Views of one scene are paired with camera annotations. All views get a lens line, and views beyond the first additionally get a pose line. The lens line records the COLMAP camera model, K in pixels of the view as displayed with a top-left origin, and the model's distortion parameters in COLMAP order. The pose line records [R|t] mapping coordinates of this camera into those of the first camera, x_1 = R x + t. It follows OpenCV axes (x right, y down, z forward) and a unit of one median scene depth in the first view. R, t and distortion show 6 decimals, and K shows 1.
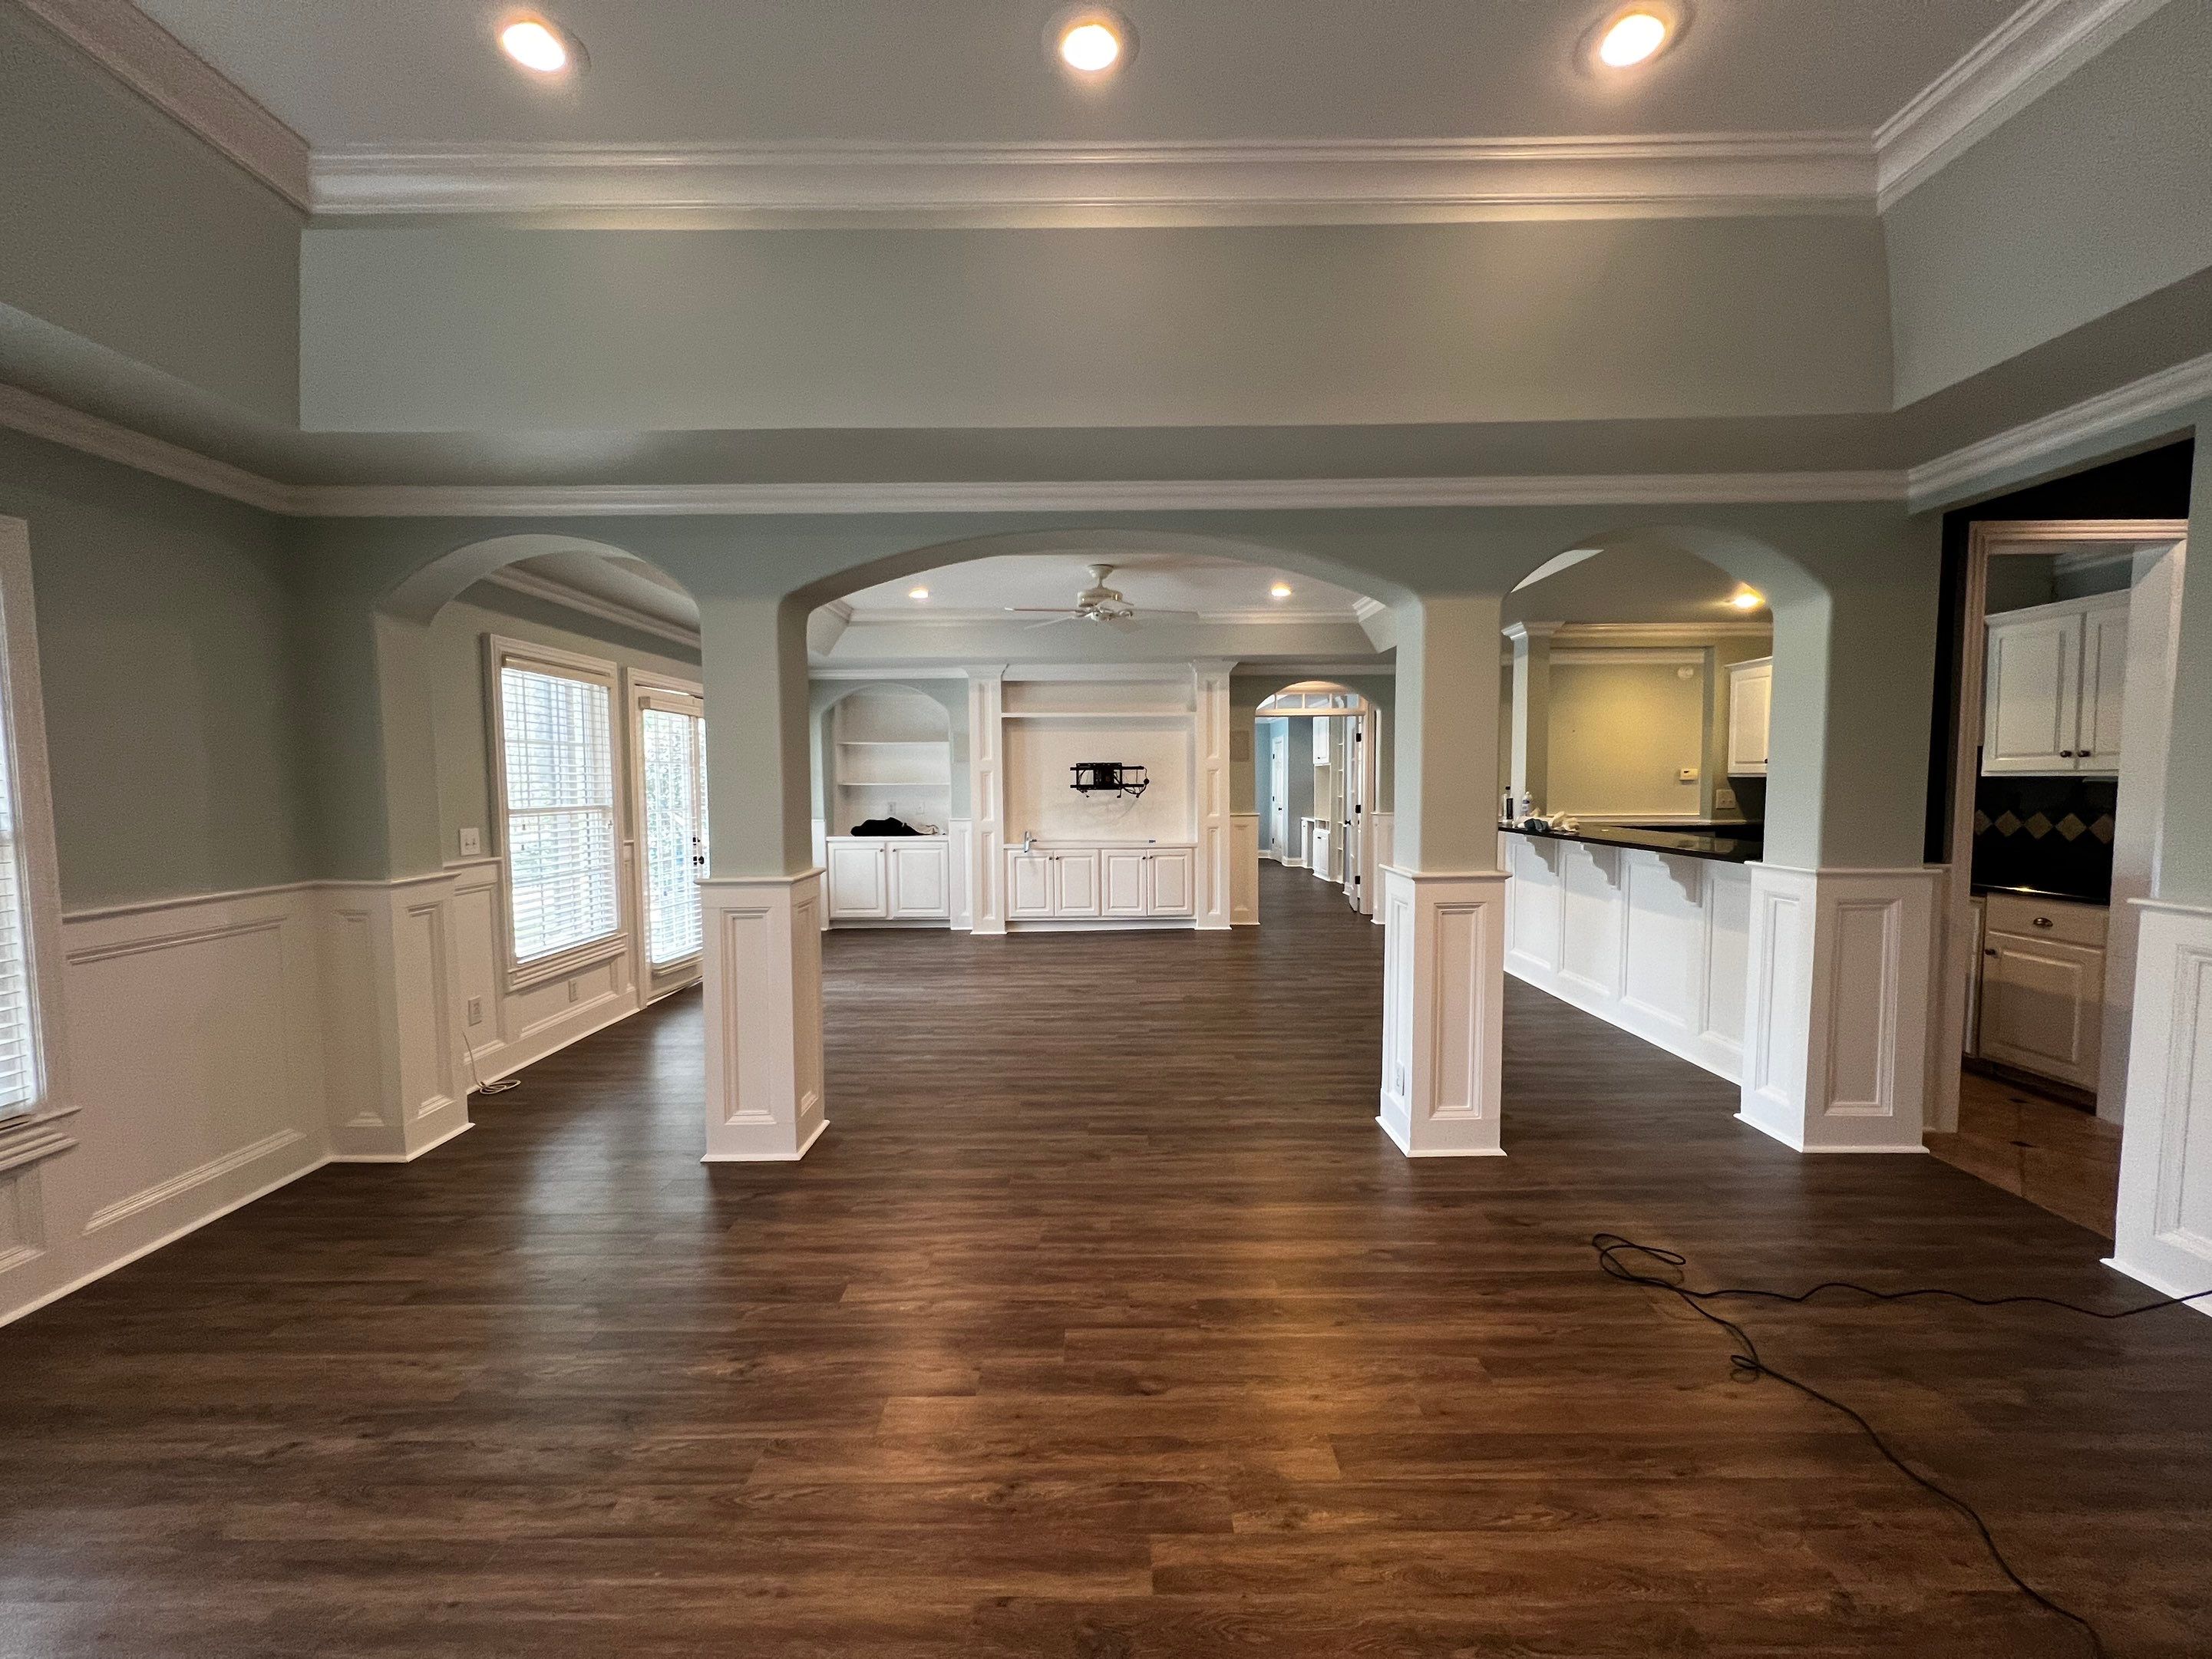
lens RADIAL K [[876.0, 0, 1108.1], [0, 876.0, 834.7], [0, 0, 1]] dist [0.001233, 0.000103]
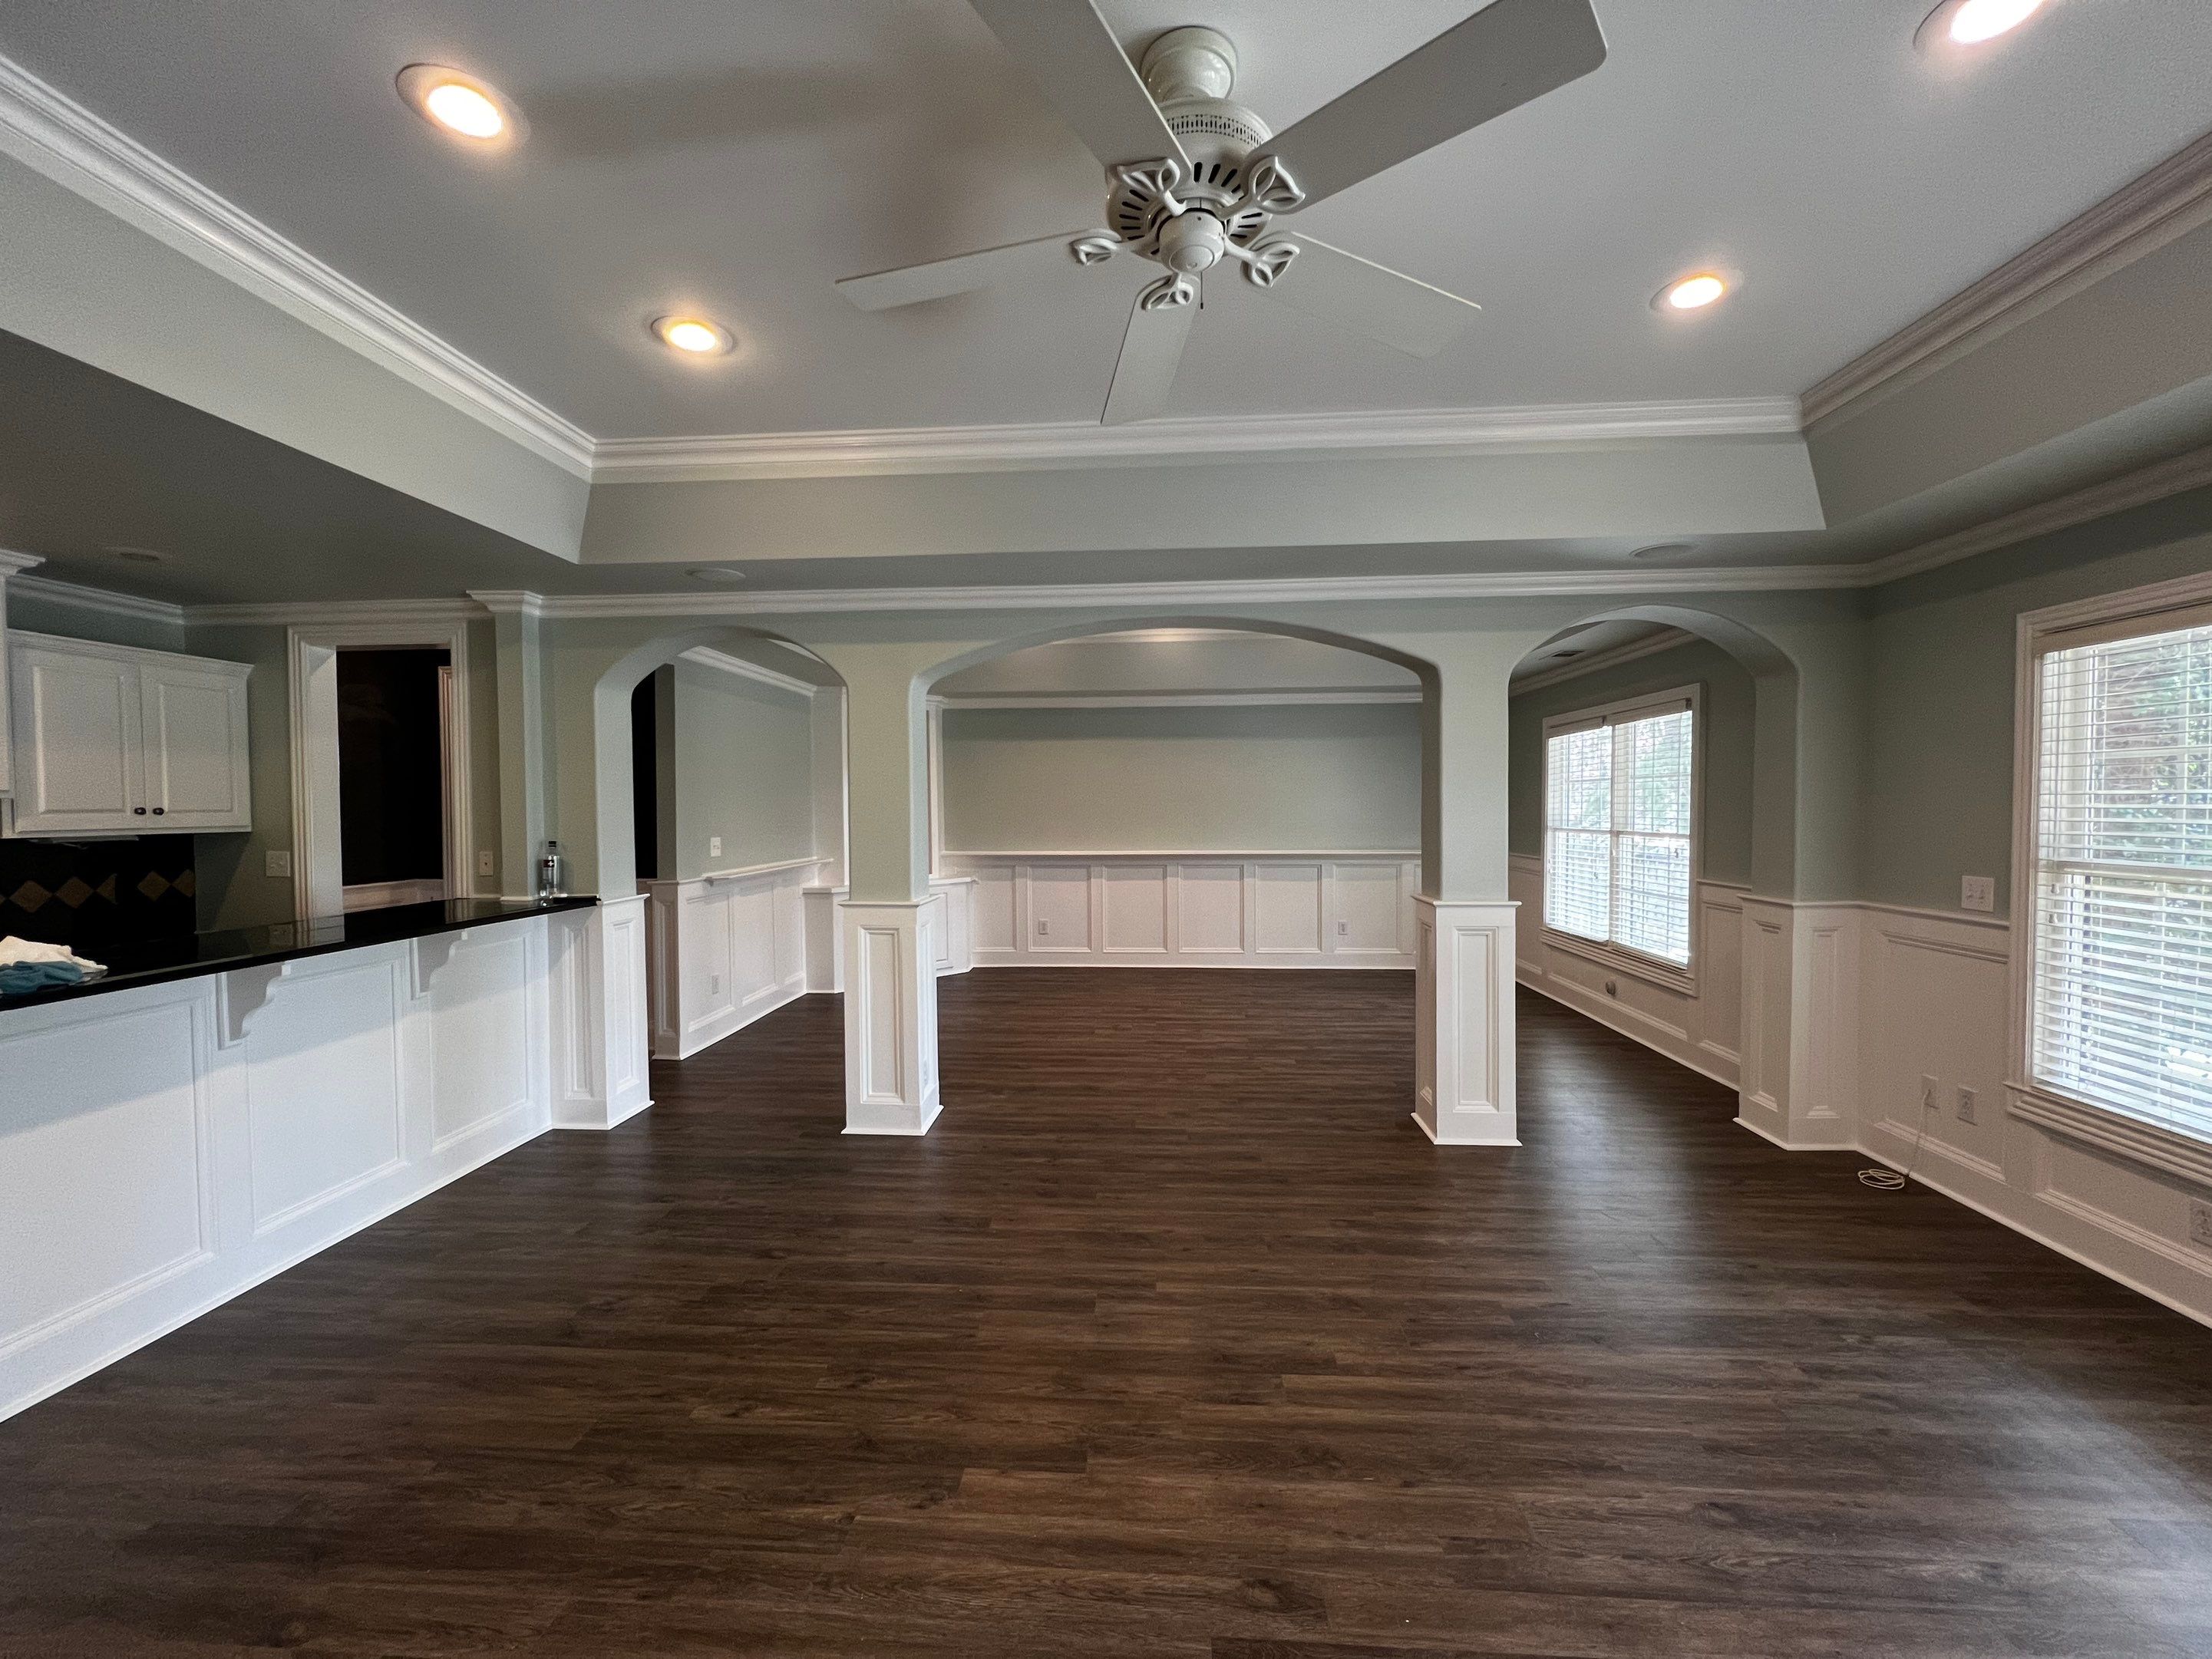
lens RADIAL K [[875.7, 0, 1109.2], [0, 875.7, 831.2], [0, 0, 1]] dist [-0.000029, 0.000490]
pose [[-0.997930, 0.011835, 0.063219, 0.000699], [0.017728, 0.995464, 0.093476, -0.131354], [-0.061826, 0.094404, -0.993612, 1.772253]]
